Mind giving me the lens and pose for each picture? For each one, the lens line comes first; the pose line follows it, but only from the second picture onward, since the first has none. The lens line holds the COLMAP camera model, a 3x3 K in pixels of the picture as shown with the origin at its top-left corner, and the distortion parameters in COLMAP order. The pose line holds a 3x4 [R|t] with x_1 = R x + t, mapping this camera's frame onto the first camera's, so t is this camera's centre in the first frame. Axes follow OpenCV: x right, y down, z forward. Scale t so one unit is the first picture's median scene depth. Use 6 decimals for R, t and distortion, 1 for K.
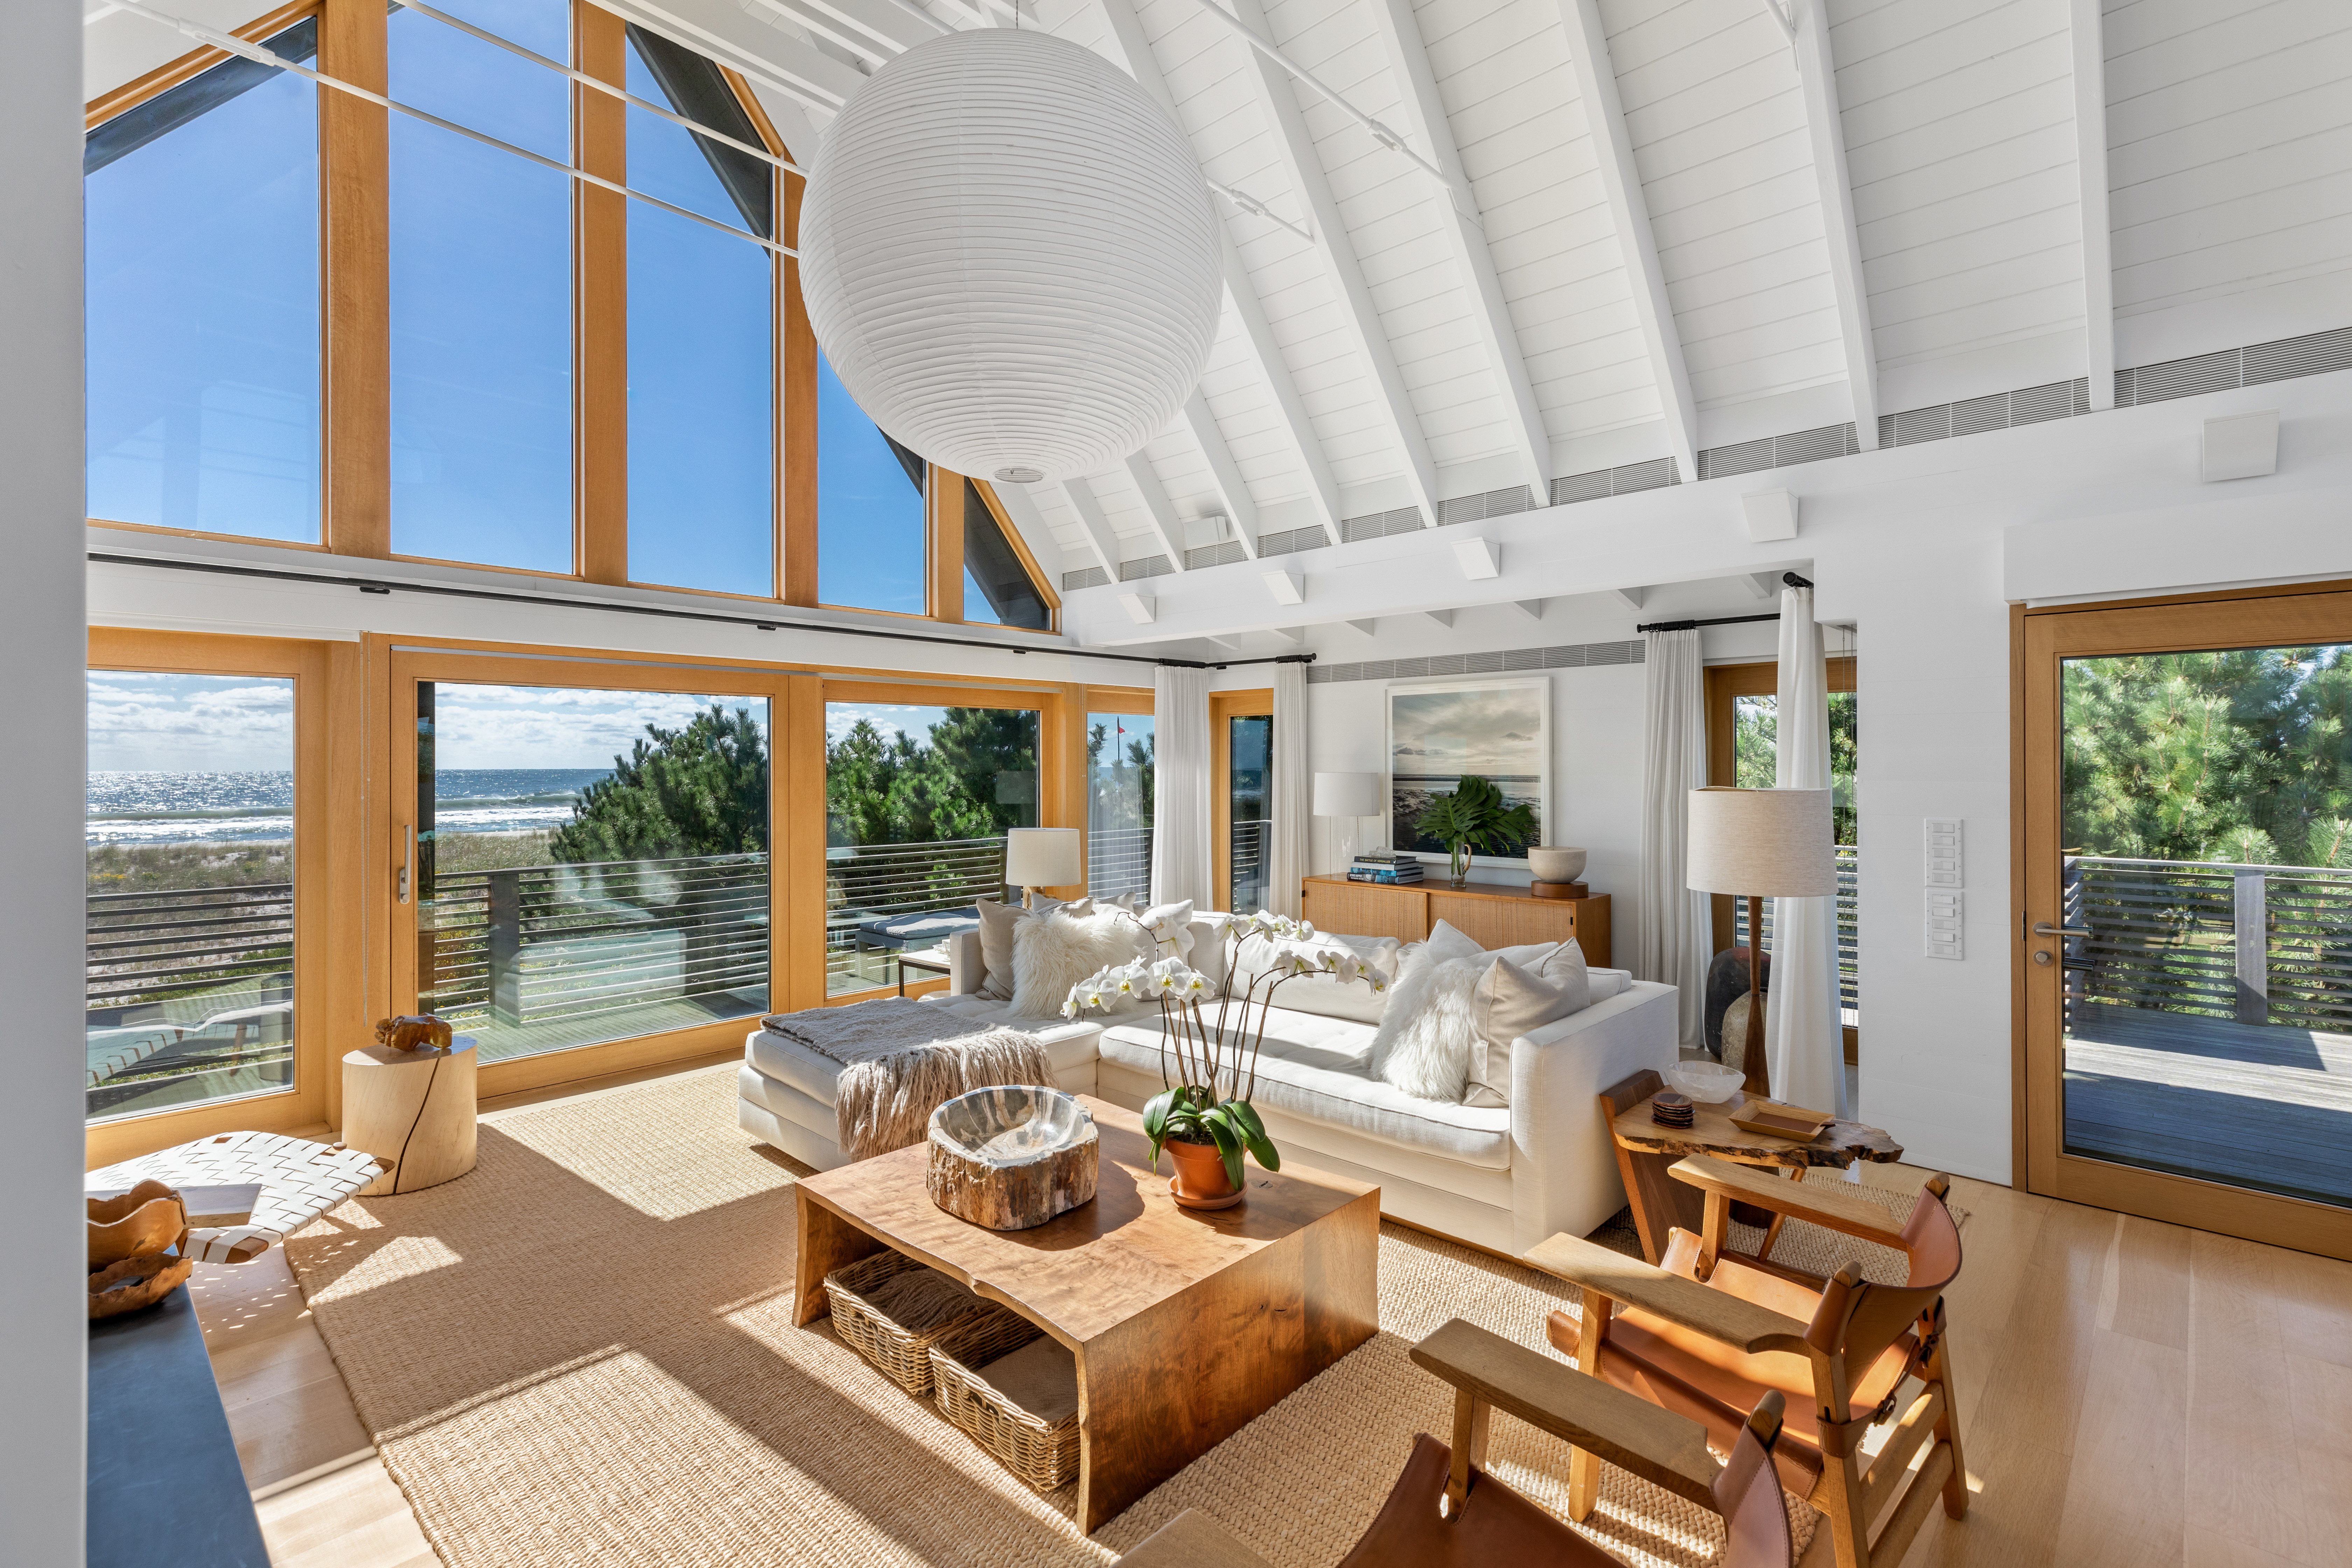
lens RADIAL K [[1061.3, 0, 1172.9], [0, 1061.3, 770.1], [0, 0, 1]] dist [0.000167, 0.000054]
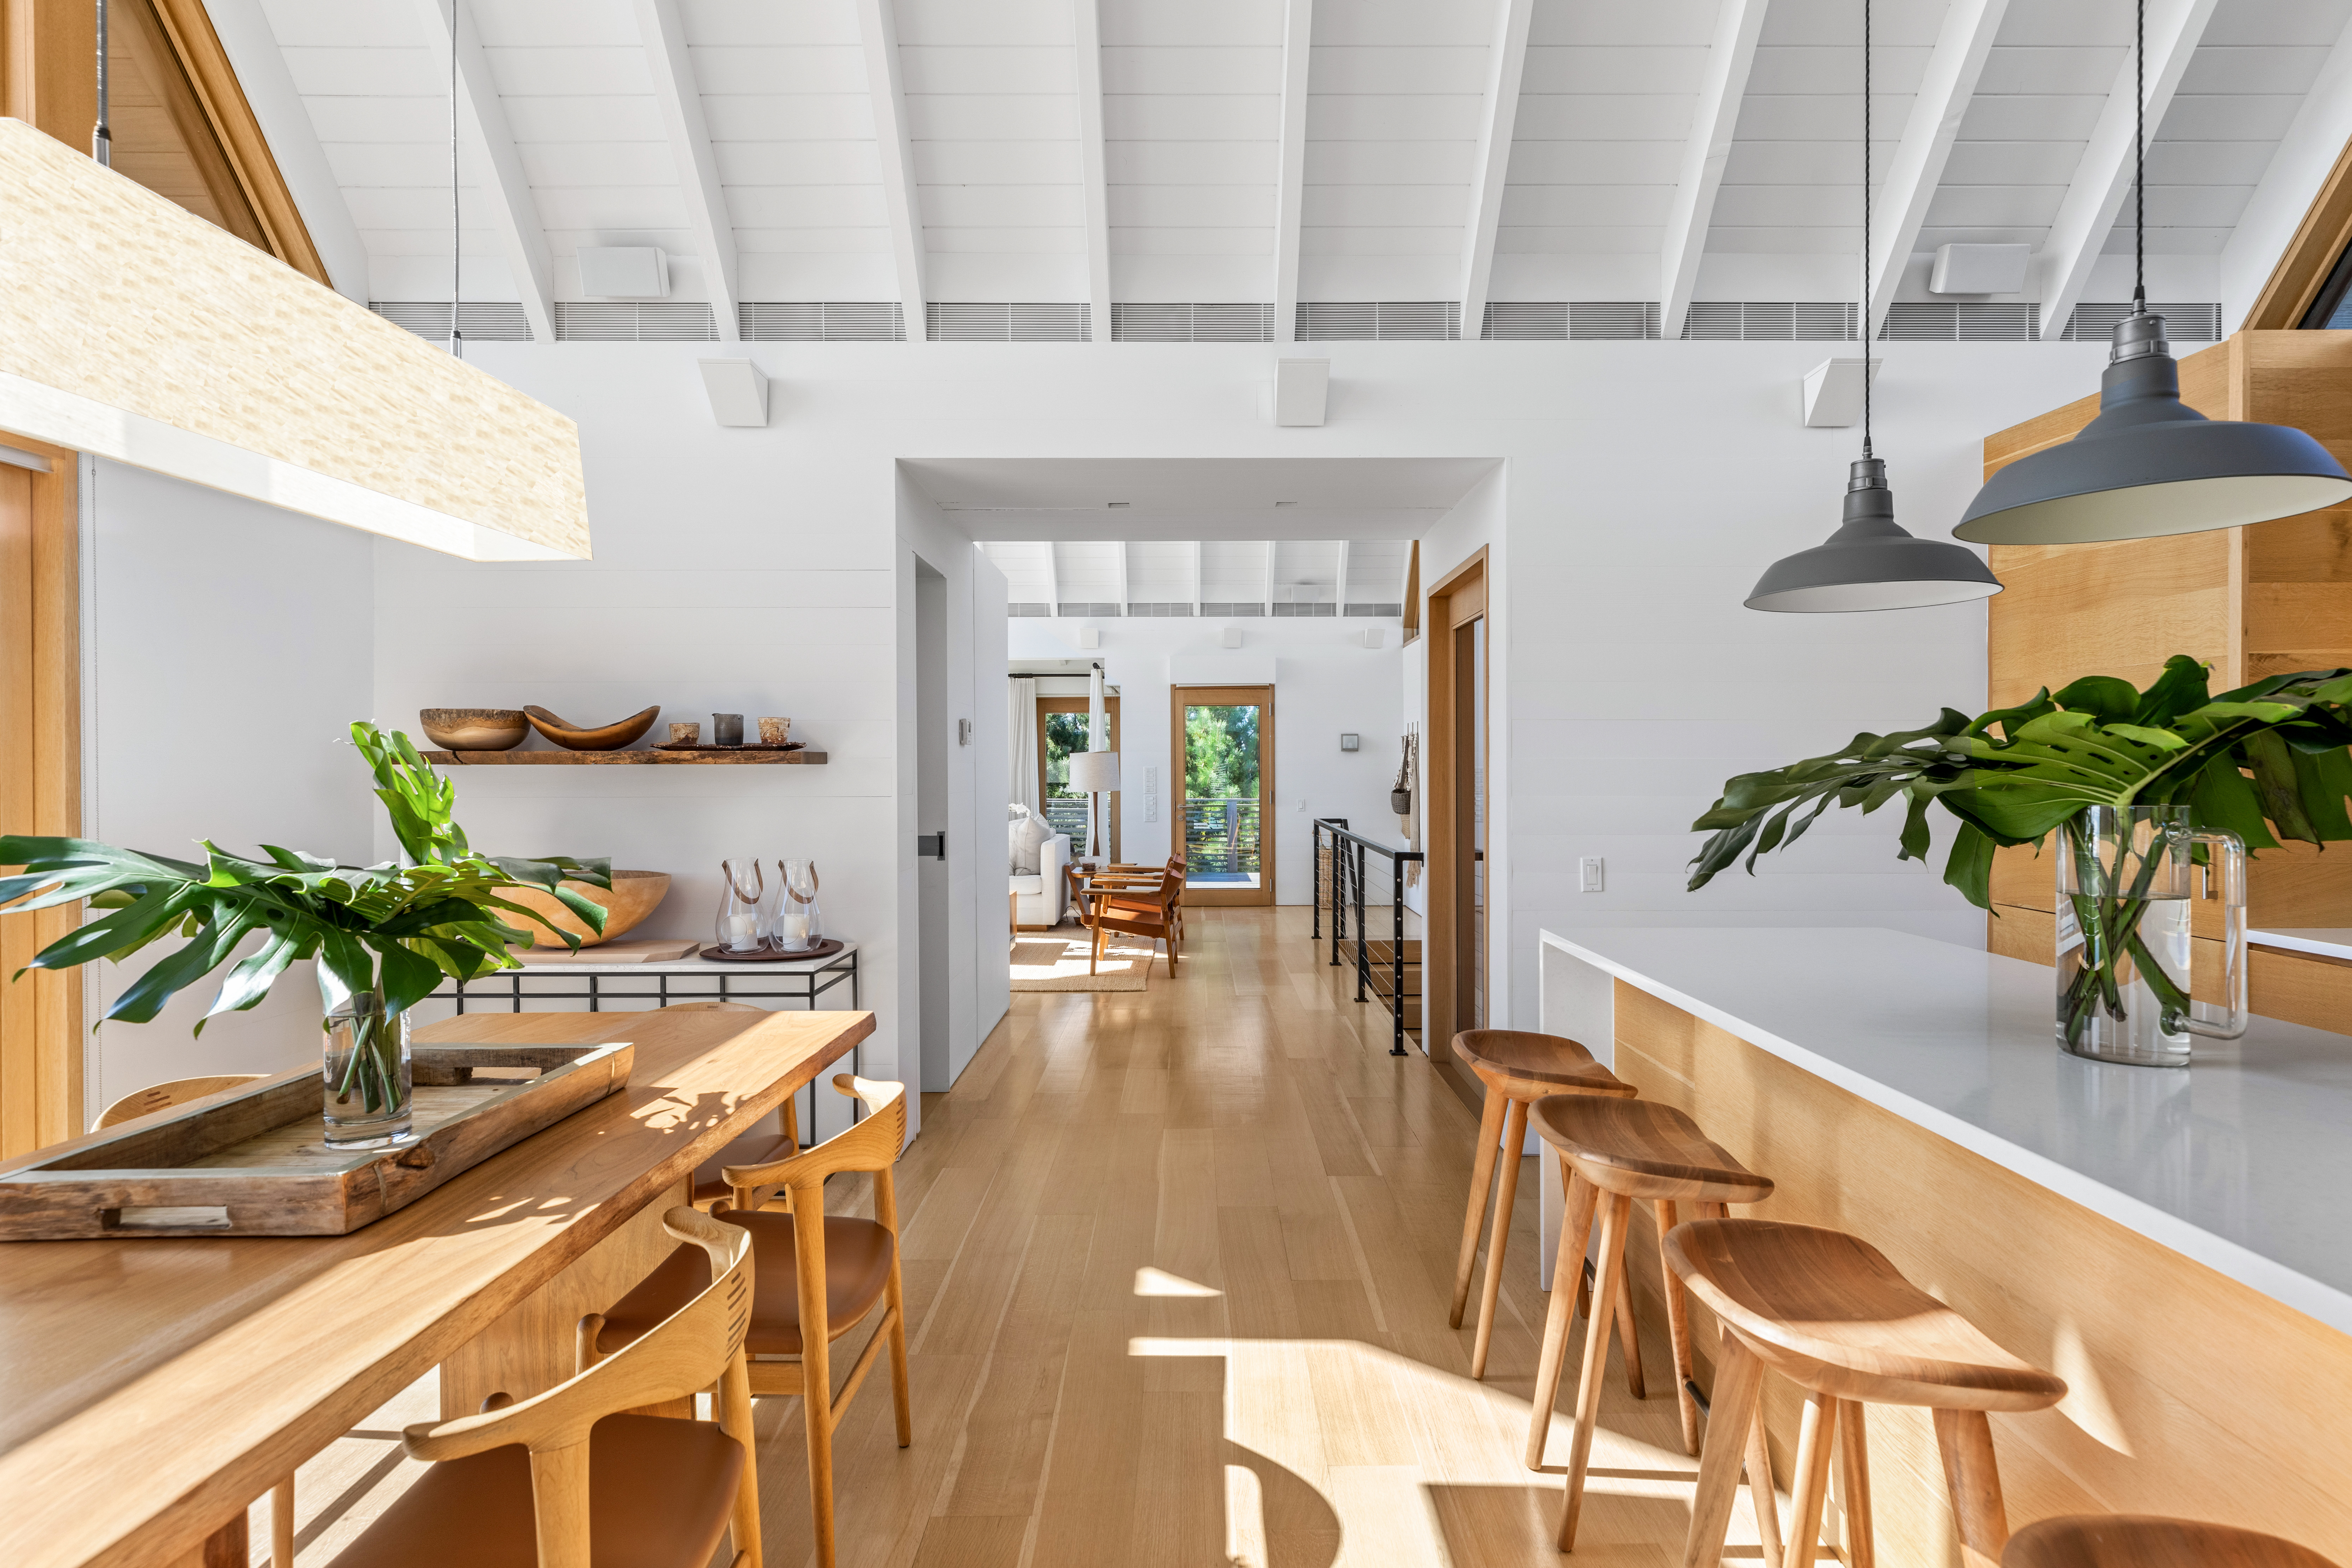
lens RADIAL K [[1286.3, 0, 1178.6], [0, 1286.3, 784.7], [0, 0, 1]] dist [-0.000008, -0.000004]
pose [[0.727686, -0.003579, 0.685901, -1.209927], [0.002547, 0.999994, 0.002516, 0.073709], [-0.685906, -0.000084, 0.727690, -1.165341]]
